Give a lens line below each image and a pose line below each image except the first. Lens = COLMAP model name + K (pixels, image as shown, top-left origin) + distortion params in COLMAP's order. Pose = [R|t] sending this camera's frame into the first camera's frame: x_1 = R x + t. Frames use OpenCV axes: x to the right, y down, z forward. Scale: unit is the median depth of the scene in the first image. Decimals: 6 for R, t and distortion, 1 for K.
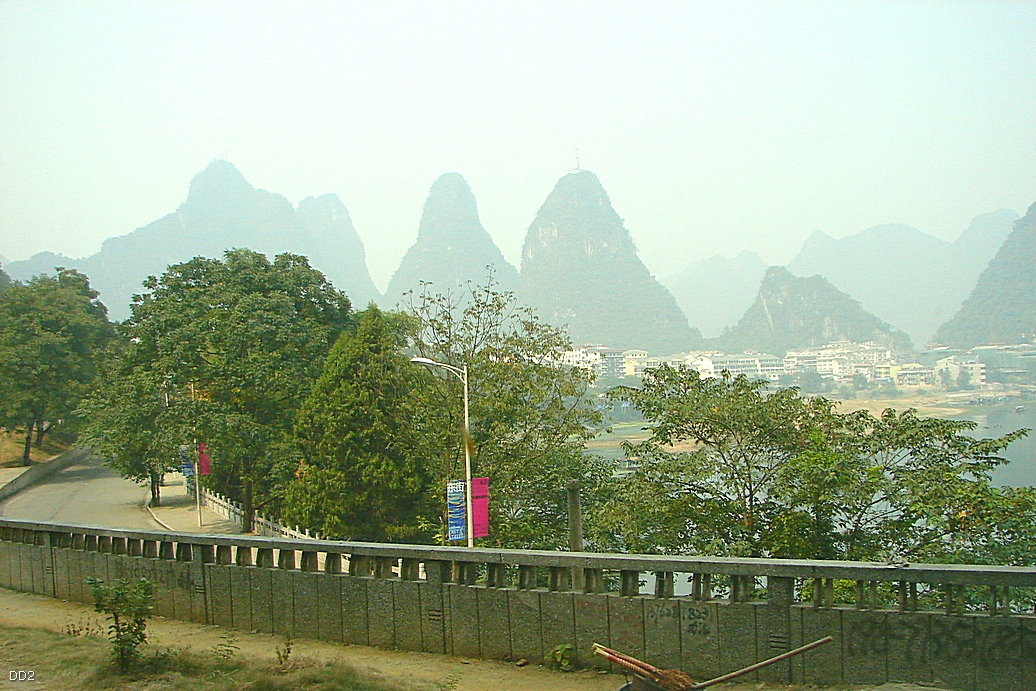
lens RADIAL K [[2089.8, 0, 518.0], [0, 2089.8, 345.5], [0, 0, 1]] dist [-0.539994, -0.002299]
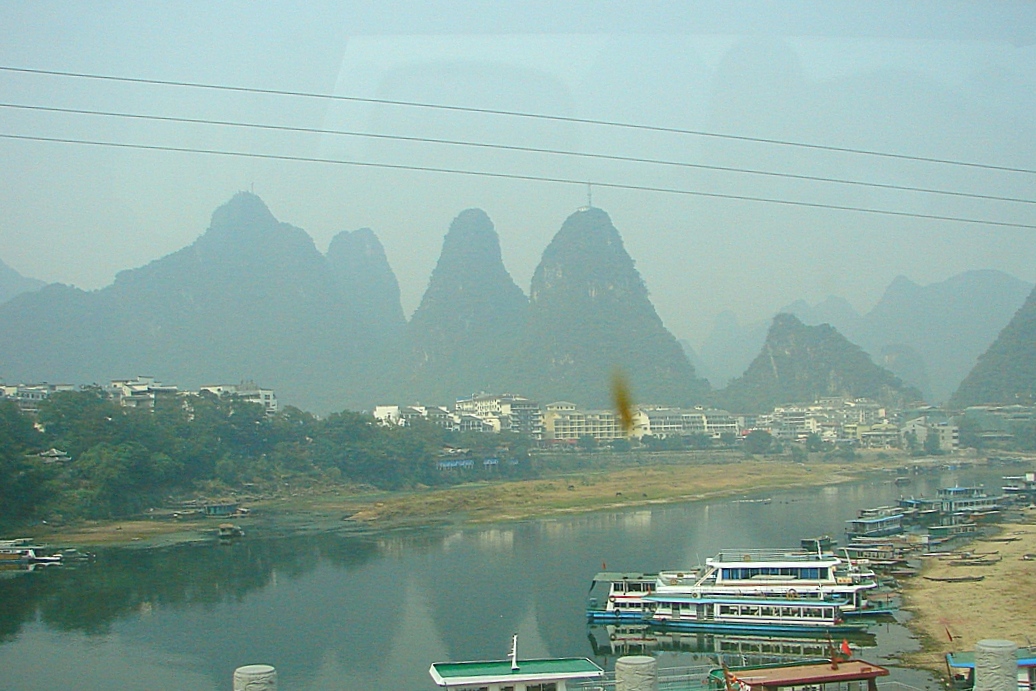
lens RADIAL K [[2089.8, 0, 518.0], [0, 2089.8, 345.5], [0, 0, 1]] dist [-0.539994, -0.002299]
pose [[0.986533, 0.022637, -0.161987, 0.162614], [-0.025474, 0.999556, -0.015454, -0.007004], [0.161566, 0.019373, 0.986672, 0.071357]]
